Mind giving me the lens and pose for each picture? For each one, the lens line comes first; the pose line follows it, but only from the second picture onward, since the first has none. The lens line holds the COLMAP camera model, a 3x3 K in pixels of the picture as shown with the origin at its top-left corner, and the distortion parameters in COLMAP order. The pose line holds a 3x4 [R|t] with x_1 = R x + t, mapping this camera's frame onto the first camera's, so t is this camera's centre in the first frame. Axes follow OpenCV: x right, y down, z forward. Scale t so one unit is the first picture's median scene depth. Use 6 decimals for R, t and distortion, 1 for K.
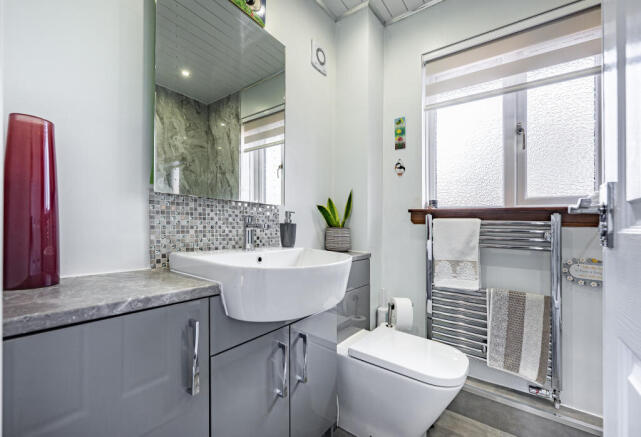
lens RADIAL K [[264.2, 0, 321.7], [0, 264.2, 220.3], [0, 0, 1]] dist [0.019510, -0.000073]
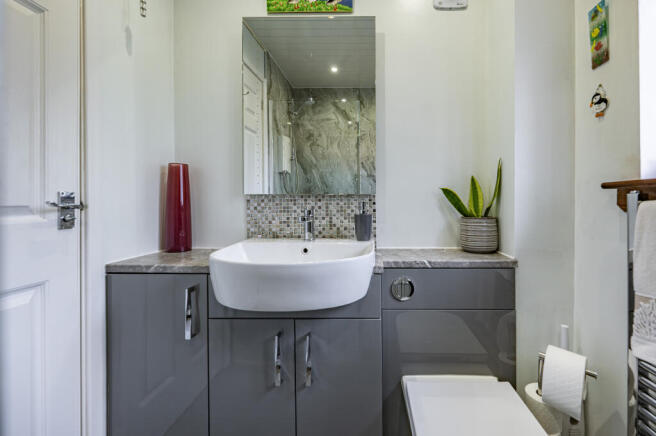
lens RADIAL K [[269.1, 0, 325.8], [0, 269.1, 205.8], [0, 0, 1]] dist [0.001881, 0.000182]
pose [[0.592445, -0.024271, -0.805245, 0.567116], [0.033807, 0.999415, -0.005250, -0.017320], [0.804901, -0.024113, 0.592919, 0.367300]]
